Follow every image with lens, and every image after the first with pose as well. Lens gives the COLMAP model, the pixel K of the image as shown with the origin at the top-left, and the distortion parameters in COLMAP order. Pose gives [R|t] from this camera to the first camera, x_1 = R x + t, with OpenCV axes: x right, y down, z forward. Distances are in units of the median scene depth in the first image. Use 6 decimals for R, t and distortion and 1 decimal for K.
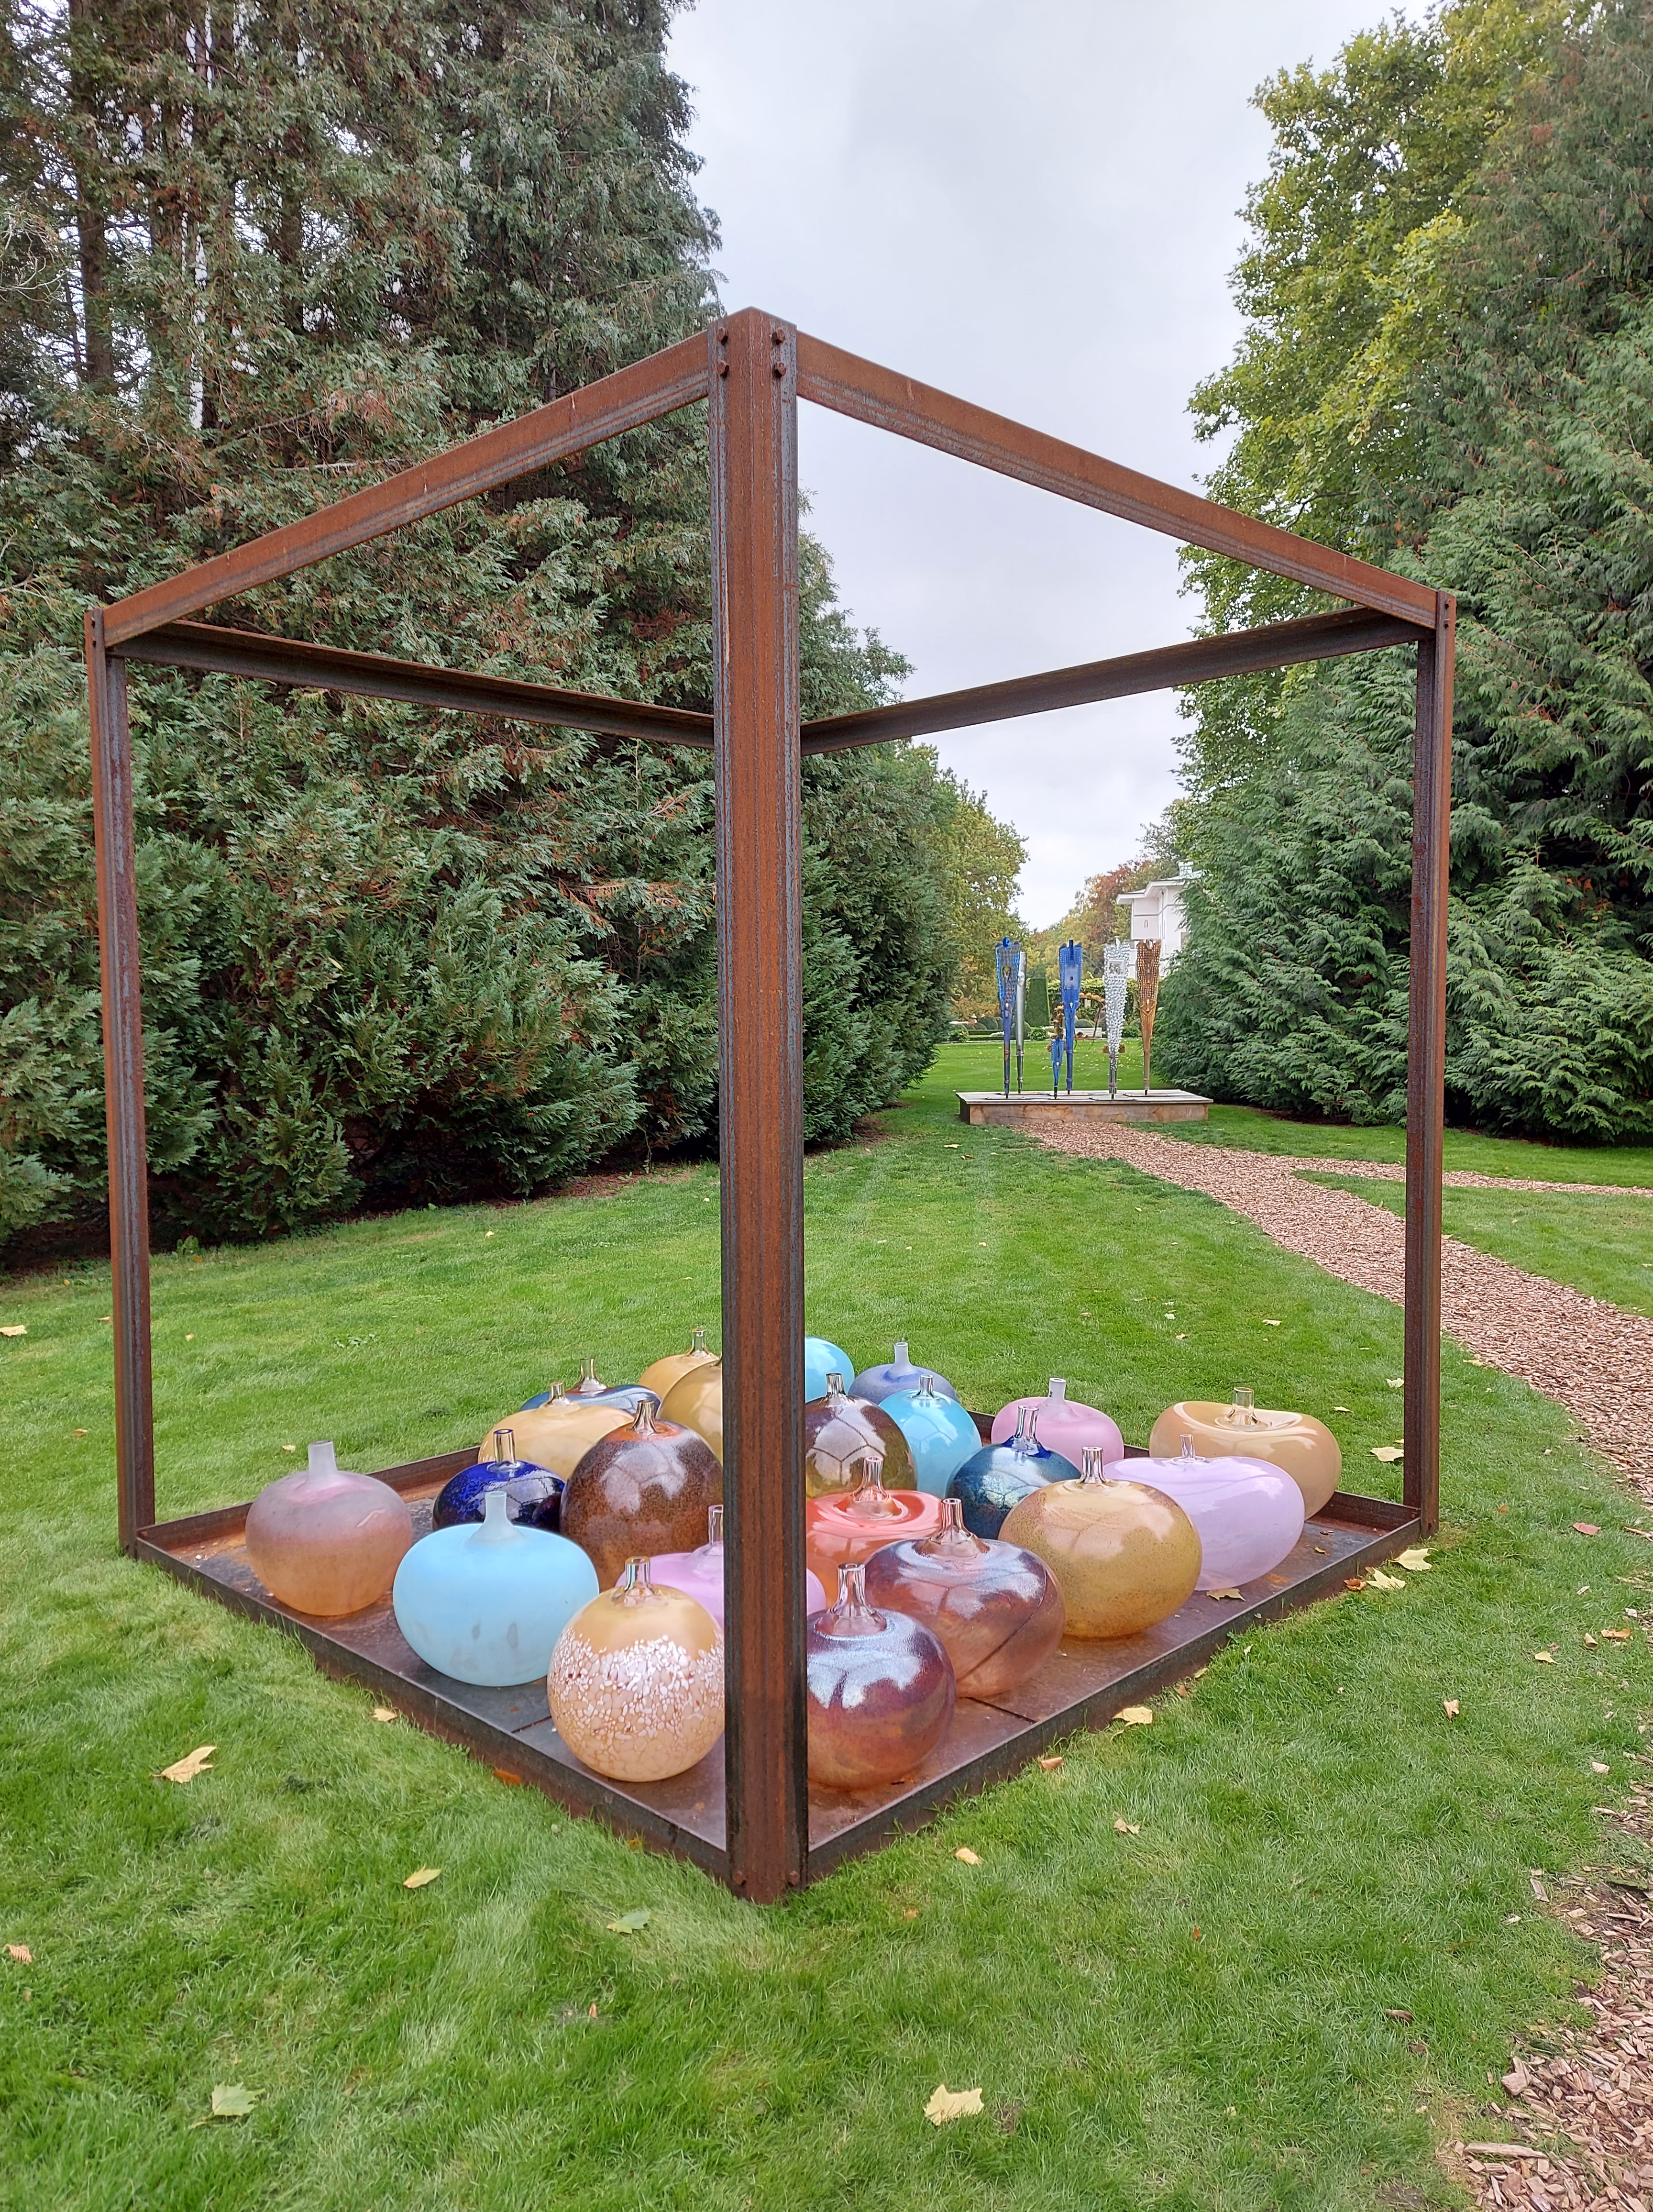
lens RADIAL K [[1611.6, 0, 811.2], [0, 1611.6, 1123.8], [0, 0, 1]] dist [0.041063, -0.039143]
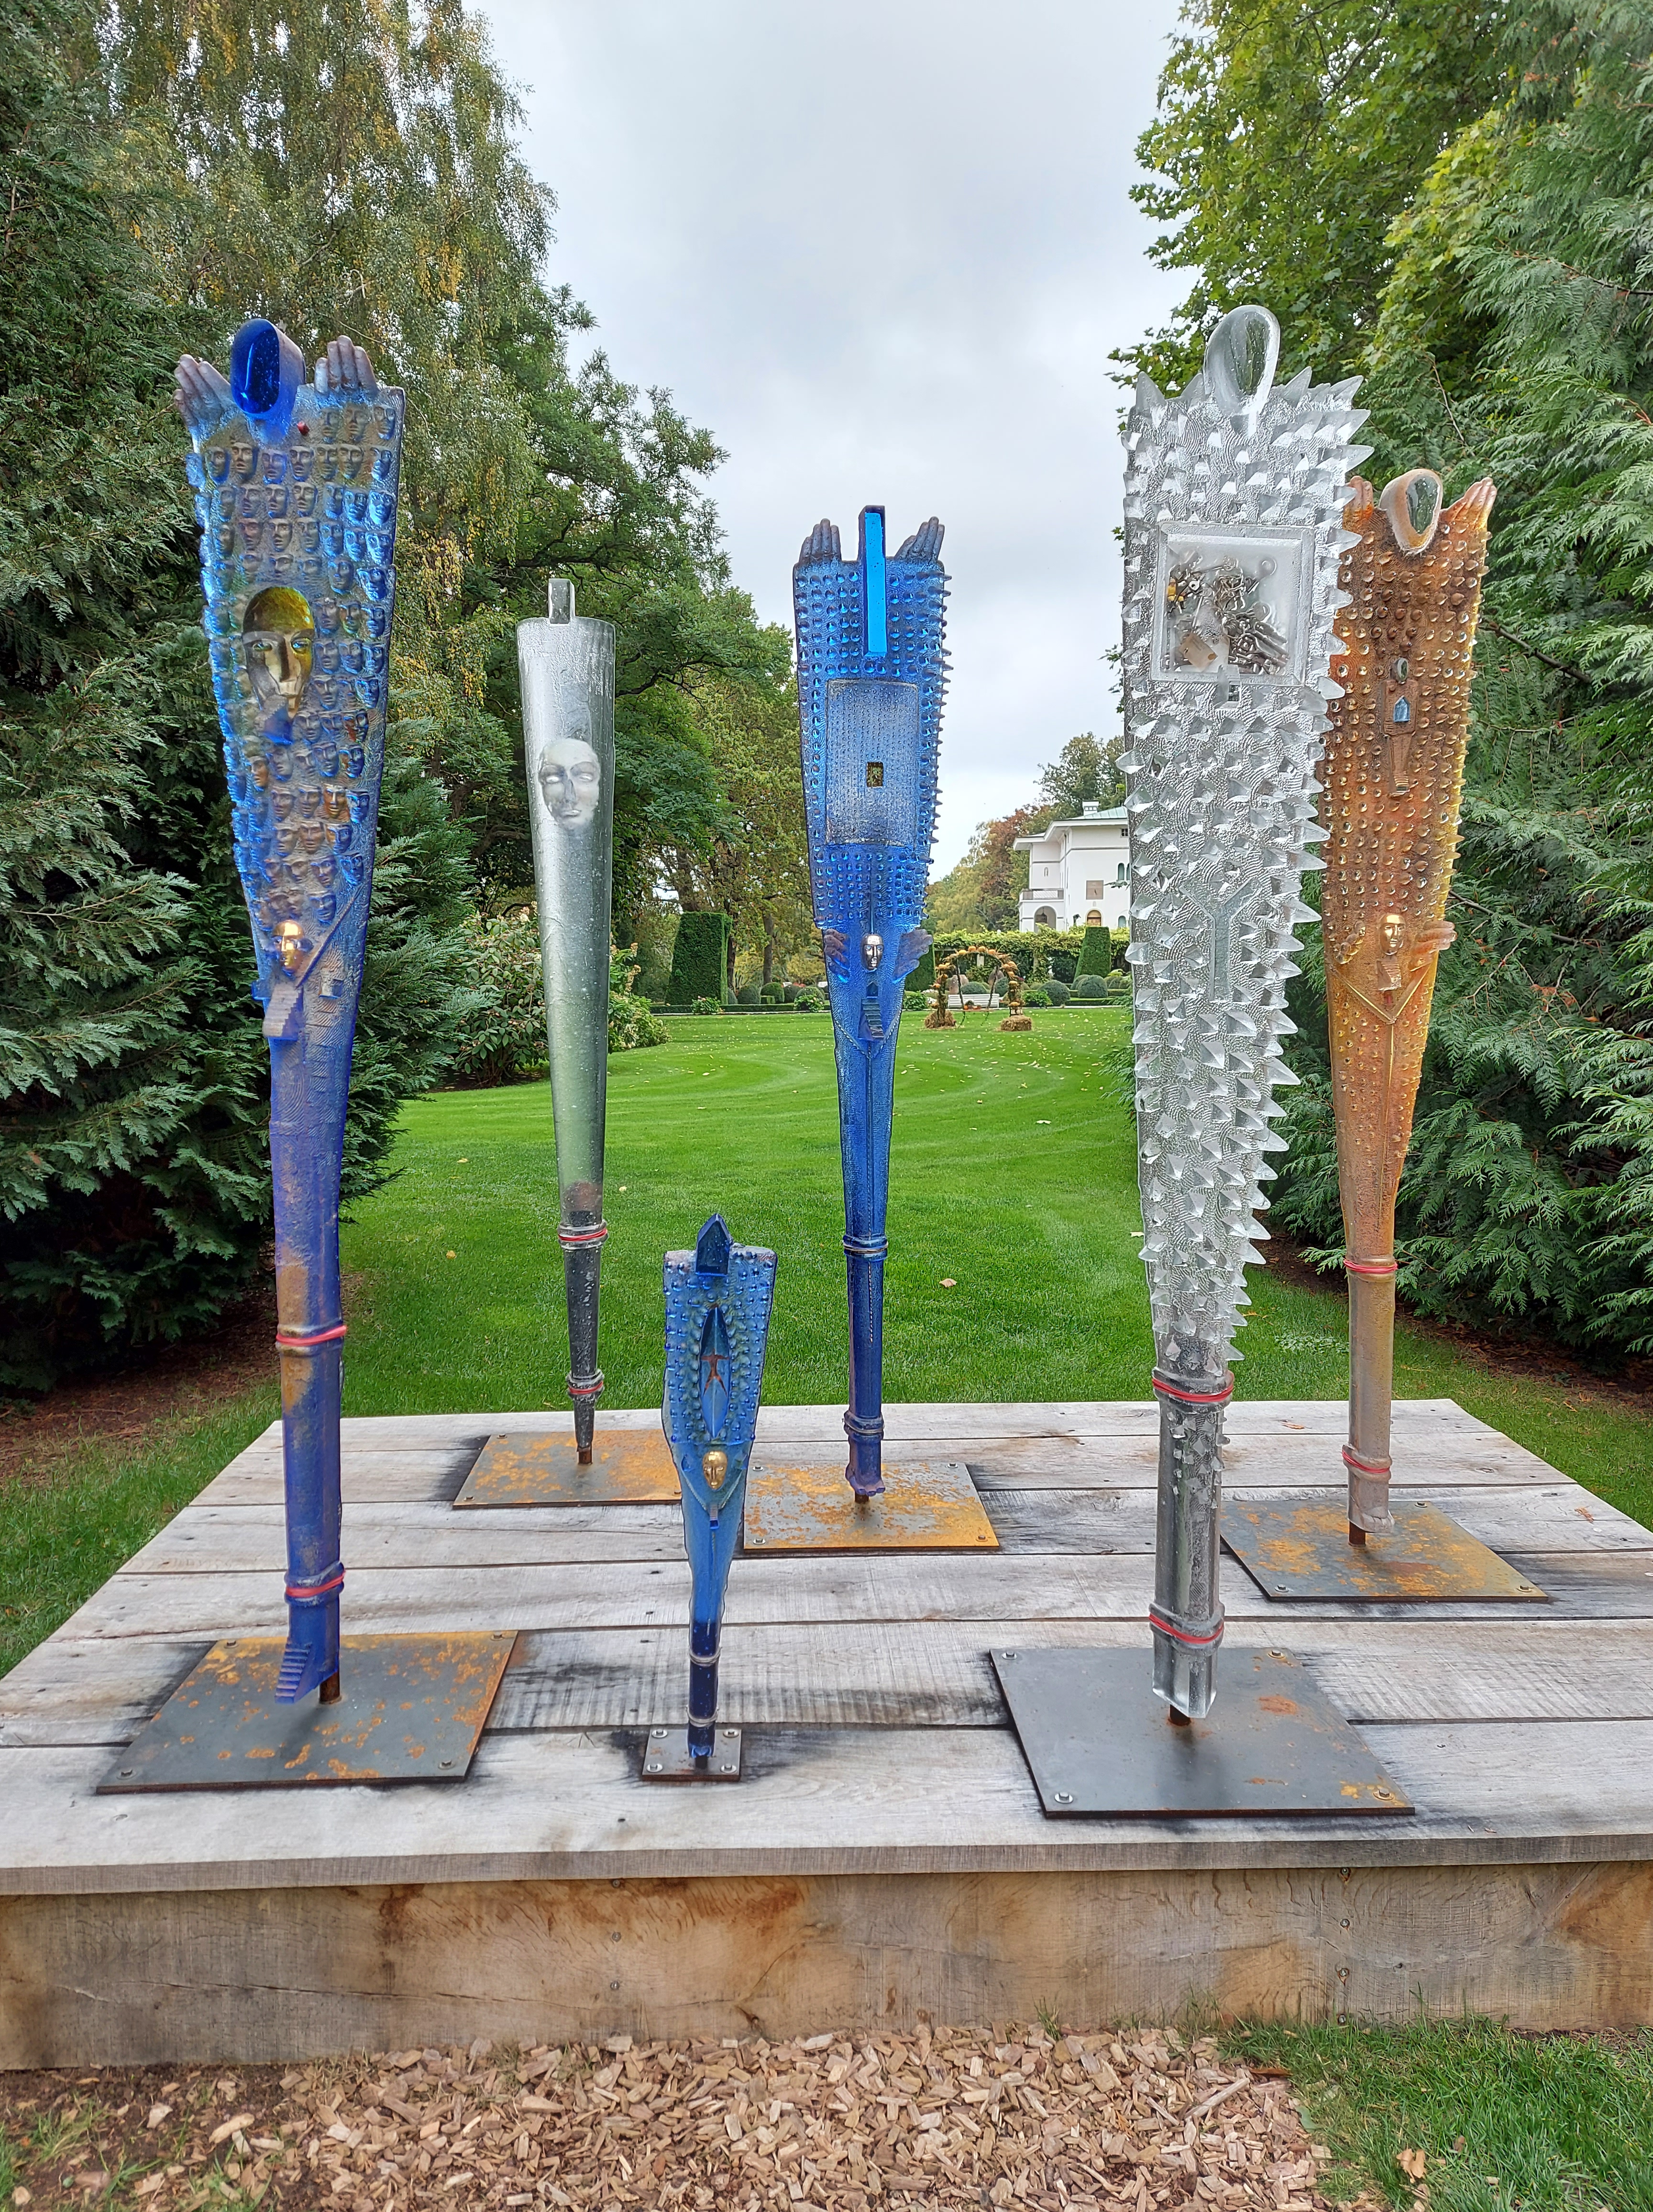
lens RADIAL K [[1611.6, 0, 815.0], [0, 1611.6, 1155.3], [0, 0, 1]] dist [0.041063, -0.039143]
pose [[0.997700, -0.000094, 0.067791, 0.044899], [-0.002966, 0.998981, 0.045028, -0.018204], [-0.067726, -0.045125, 0.996683, 0.257856]]
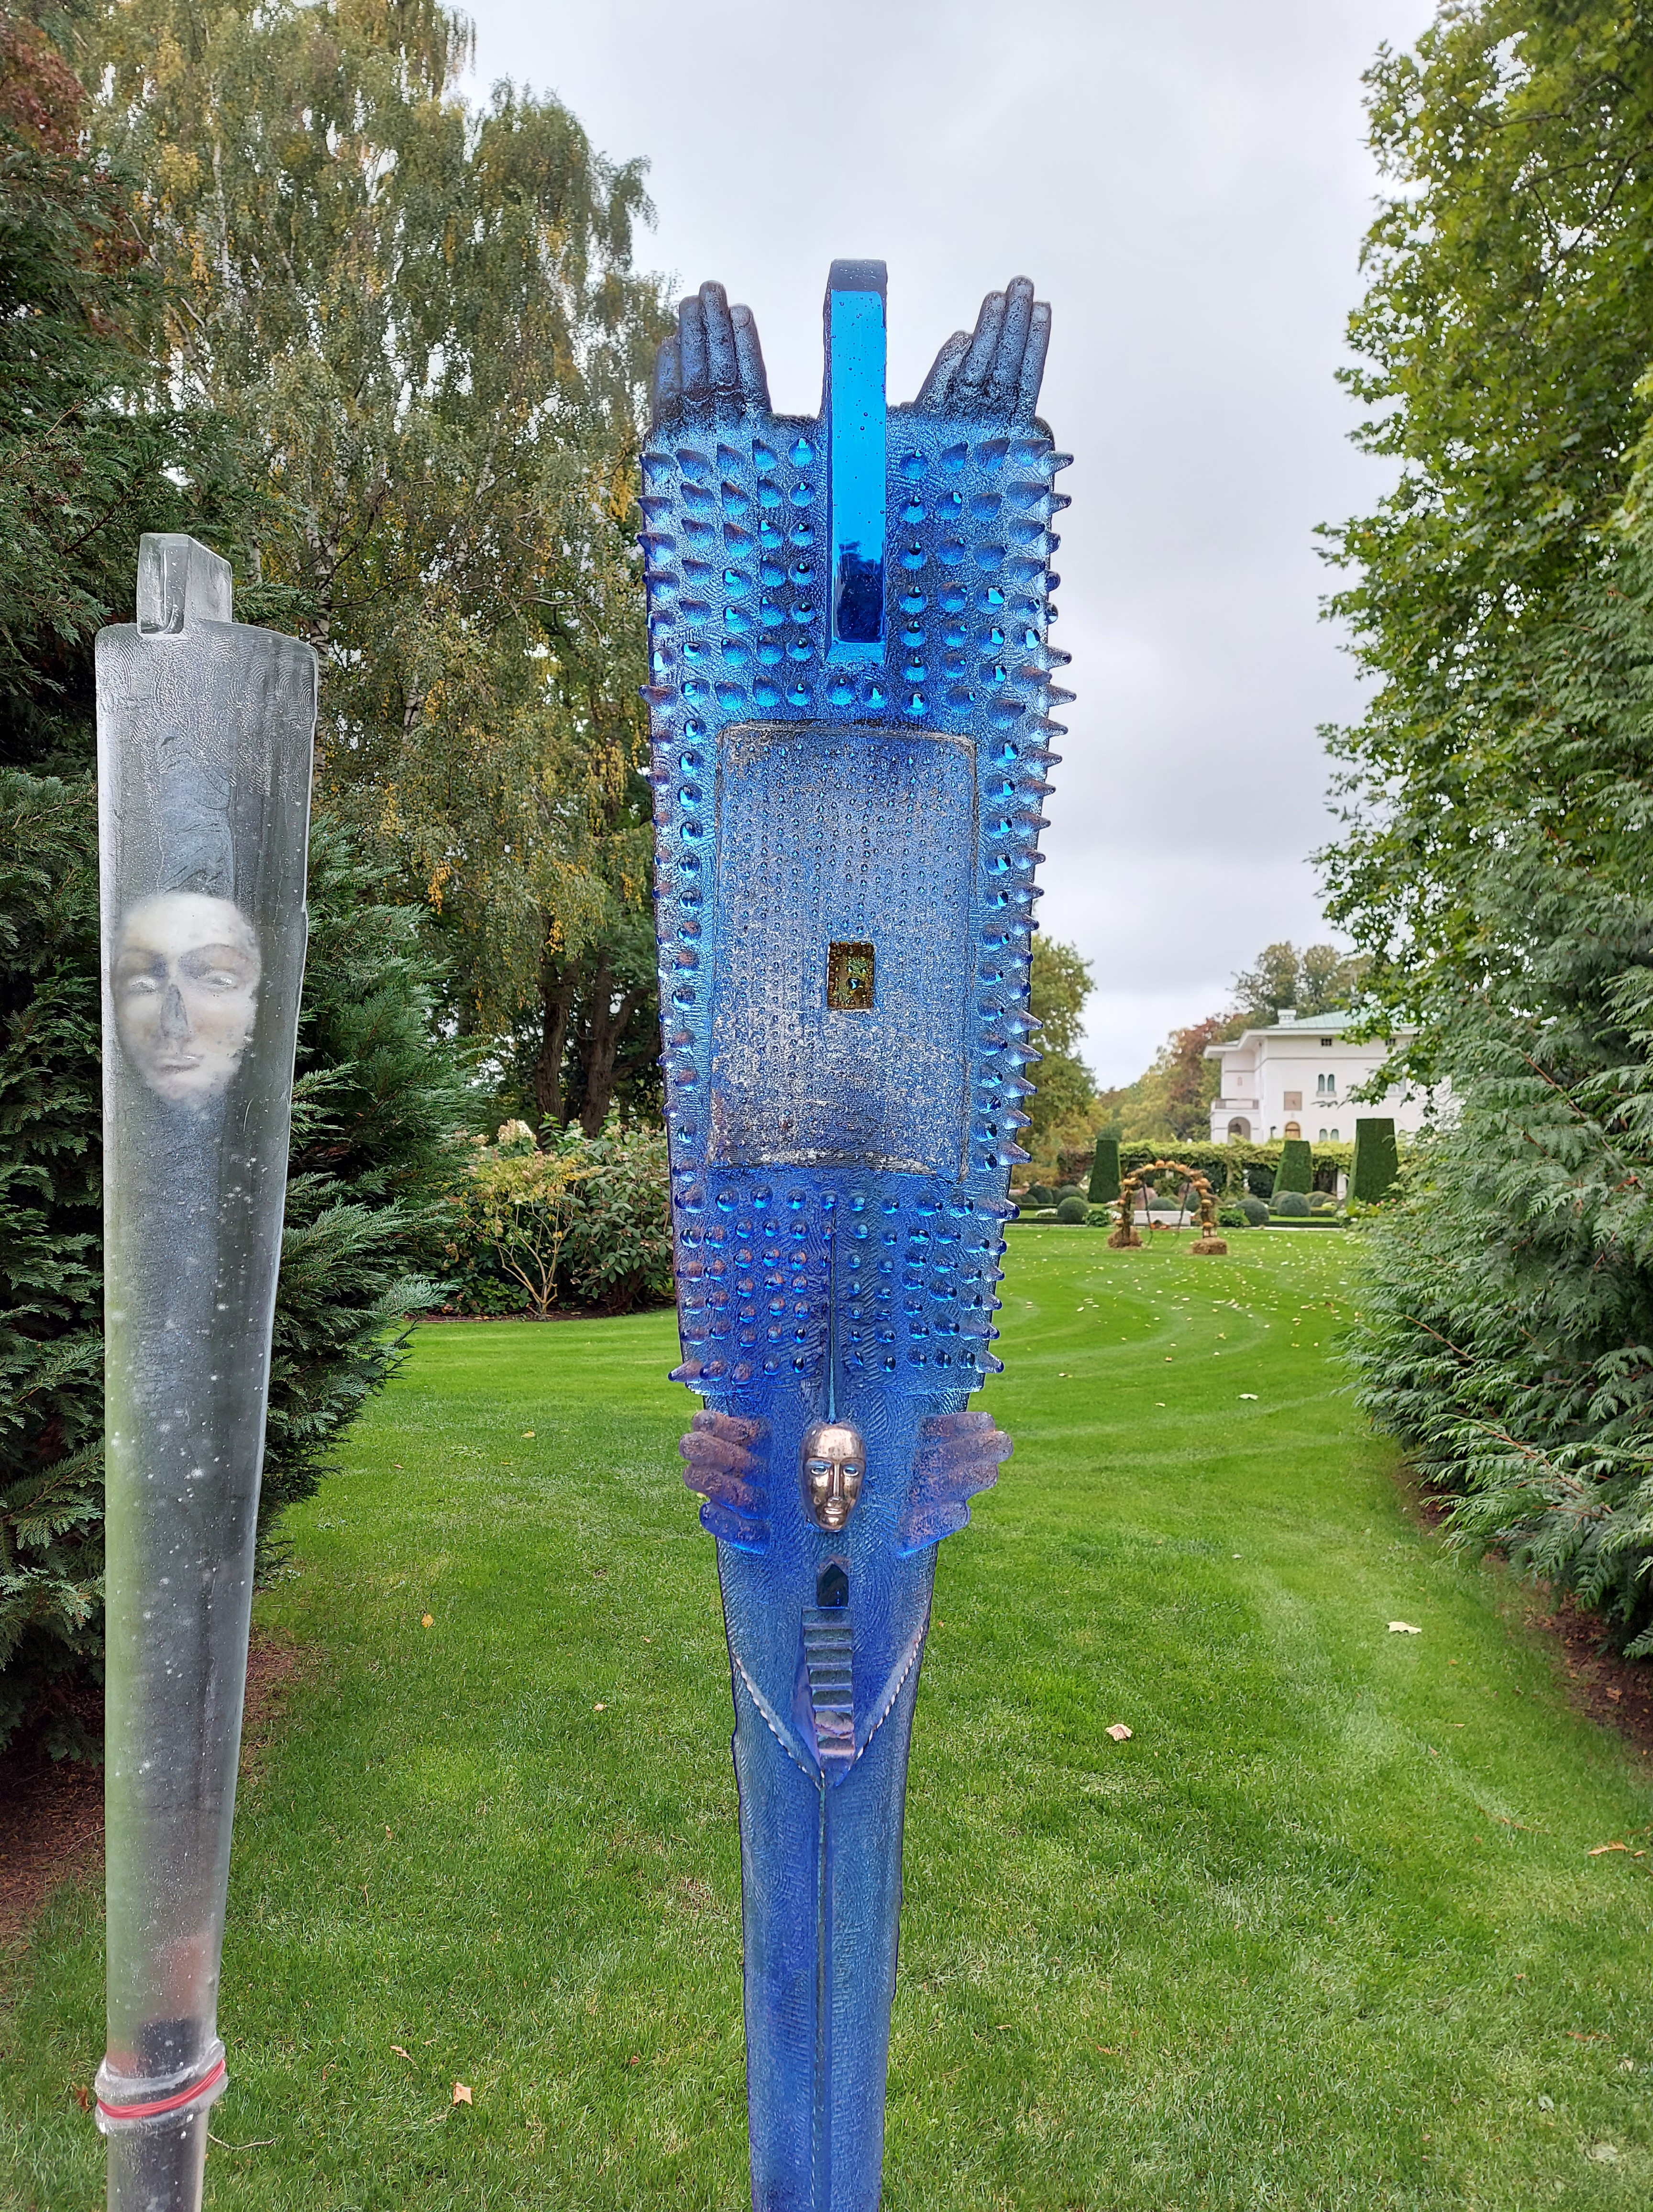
lens RADIAL K [[1611.6, 0, 799.5], [0, 1611.6, 1101.7], [0, 0, 1]] dist [0.041063, -0.039143]
pose [[0.998033, 0.024931, -0.057523, 0.050881], [-0.031121, 0.993515, -0.109363, -0.024637], [0.054423, 0.110938, 0.992336, 0.291907]]
